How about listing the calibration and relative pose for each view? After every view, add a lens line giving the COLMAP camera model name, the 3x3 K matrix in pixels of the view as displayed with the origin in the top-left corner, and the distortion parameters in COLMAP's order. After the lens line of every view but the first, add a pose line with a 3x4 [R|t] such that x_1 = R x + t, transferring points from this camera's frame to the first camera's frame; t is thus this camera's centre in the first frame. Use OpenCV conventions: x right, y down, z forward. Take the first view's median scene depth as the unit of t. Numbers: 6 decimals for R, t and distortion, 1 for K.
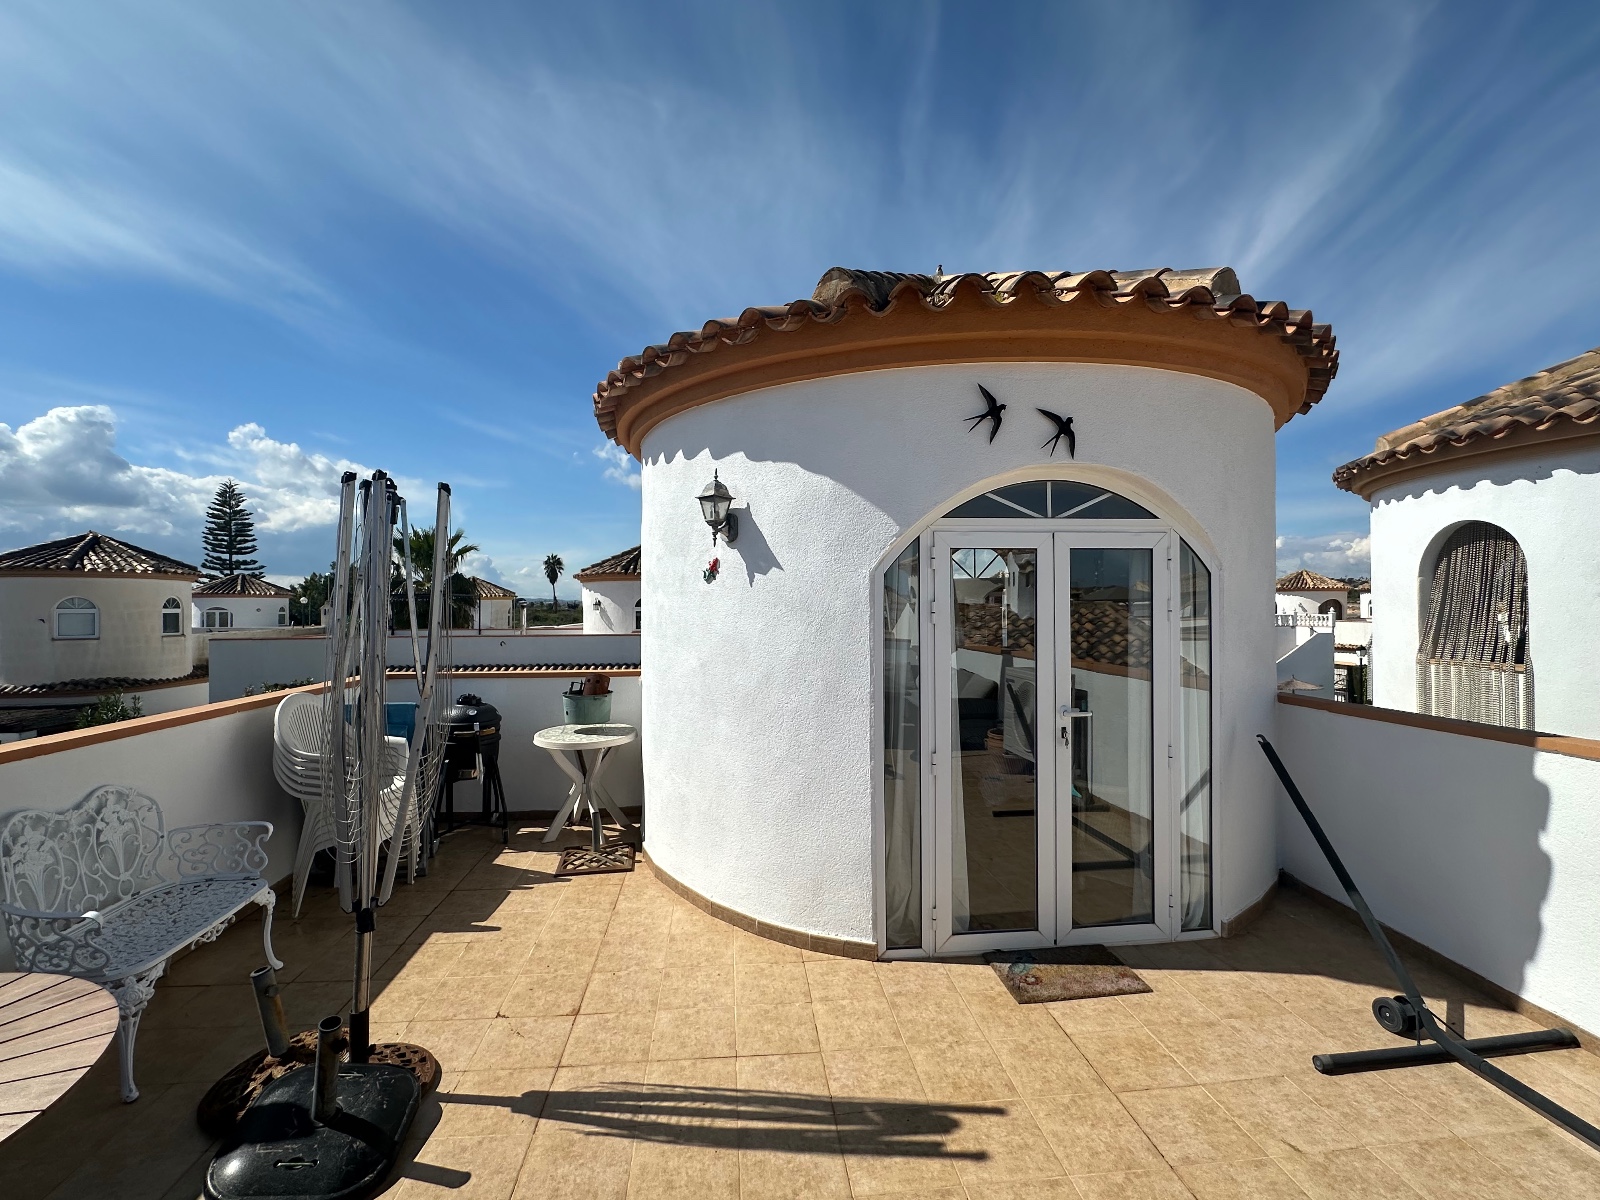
lens RADIAL K [[705.8, 0, 807.1], [0, 705.8, 602.8], [0, 0, 1]] dist [0.000979, 0.000650]
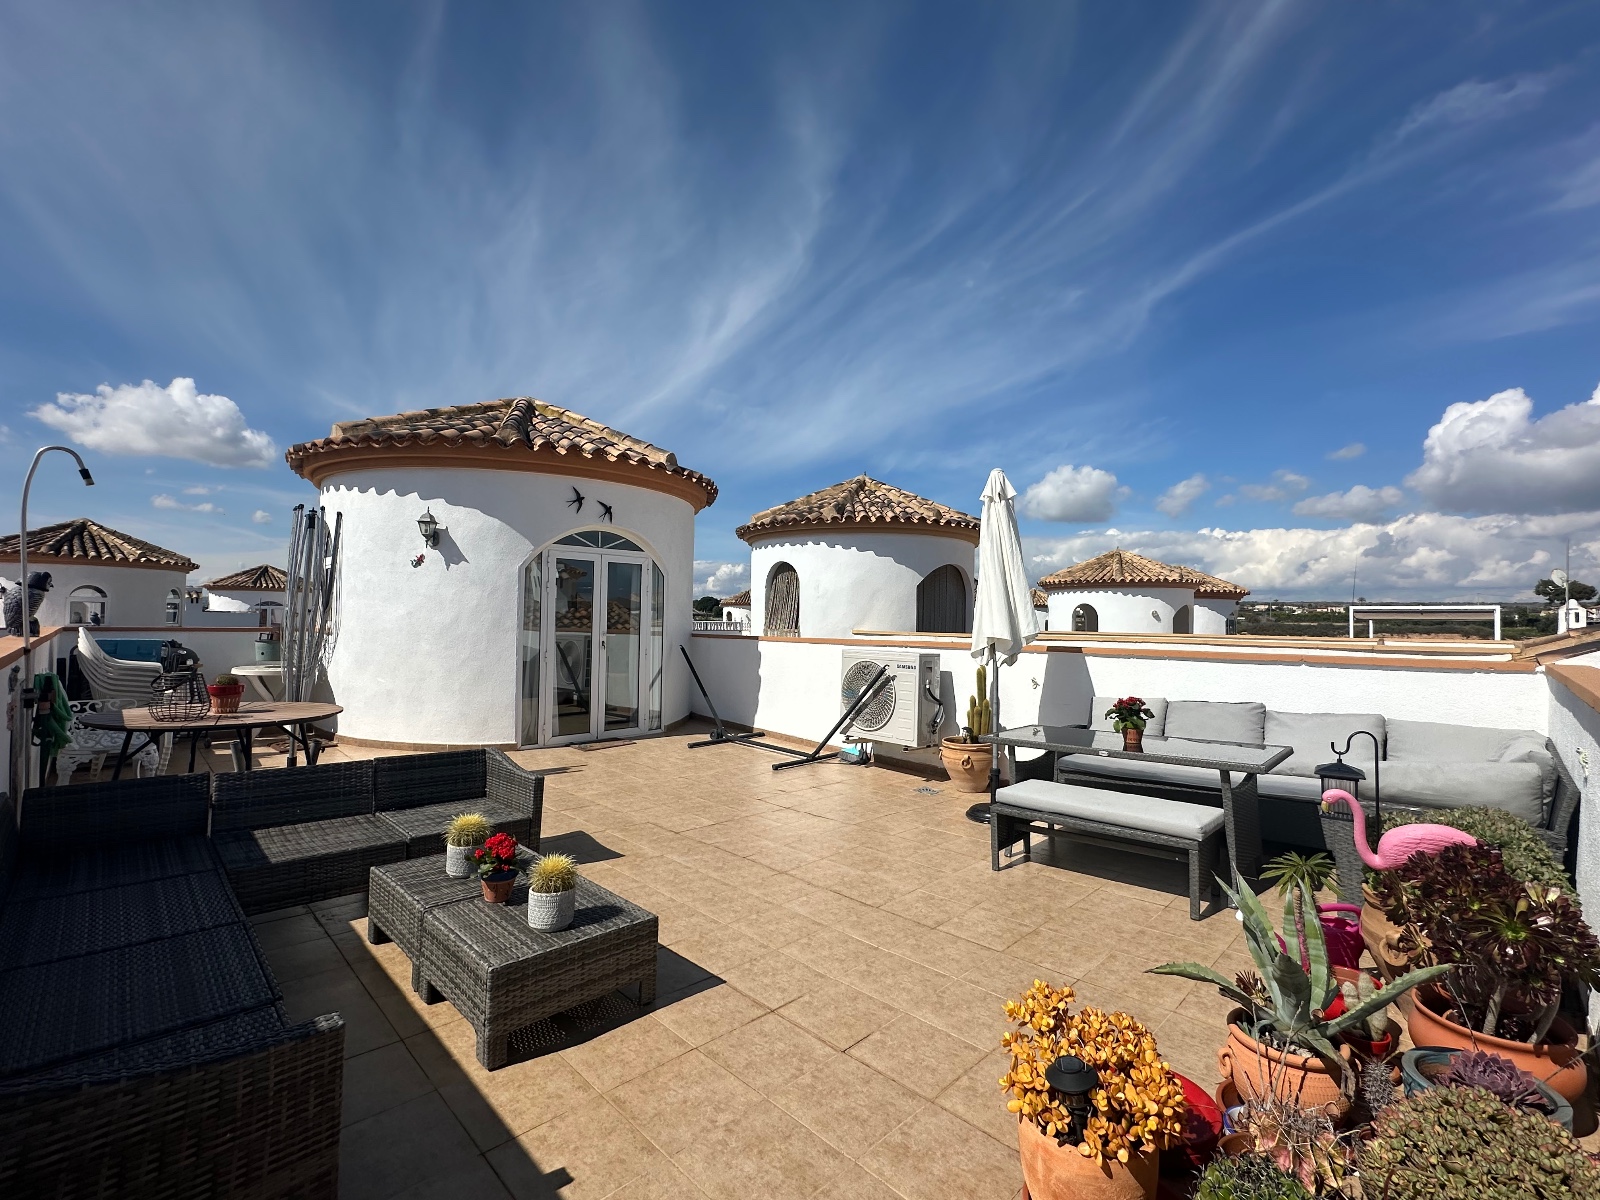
lens RADIAL K [[705.8, 0, 798.0], [0, 705.8, 609.0], [0, 0, 1]] dist [0.000979, 0.000650]
pose [[0.778406, 0.026956, 0.627182, -0.522013], [-0.021448, 0.999636, -0.016344, 0.089094], [-0.627395, -0.000729, 0.778701, -1.049957]]
